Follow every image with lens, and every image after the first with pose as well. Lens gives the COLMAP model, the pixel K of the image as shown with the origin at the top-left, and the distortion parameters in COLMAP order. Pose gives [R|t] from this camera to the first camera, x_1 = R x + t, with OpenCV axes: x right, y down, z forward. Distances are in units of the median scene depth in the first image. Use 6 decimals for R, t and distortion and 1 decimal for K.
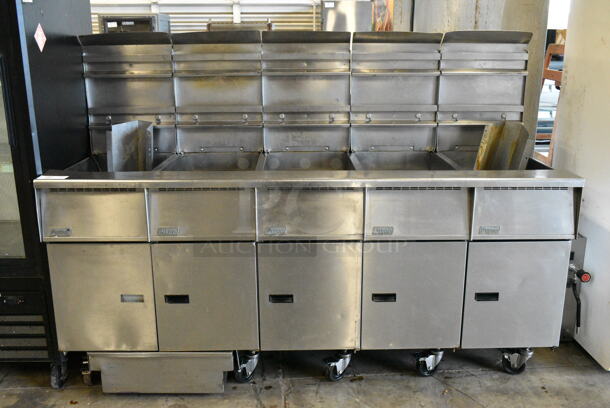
lens RADIAL K [[592.3, 0, 305.0], [0, 592.3, 204.0], [0, 0, 1]] dist [0.003151, -0.007404]
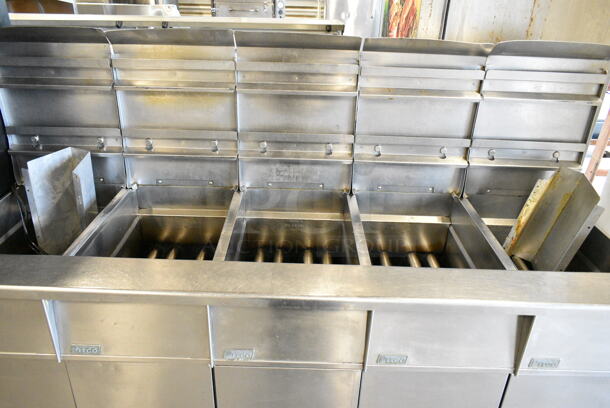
lens RADIAL K [[471.1, 0, 305.0], [0, 471.1, 204.0], [0, 0, 1]] dist [-0.007784, 0.000124]
pose [[0.999293, 0.037329, -0.004415, 0.019823], [-0.035766, 0.980373, 0.193879, -0.193626], [0.011566, -0.193584, 0.981015, 0.398601]]
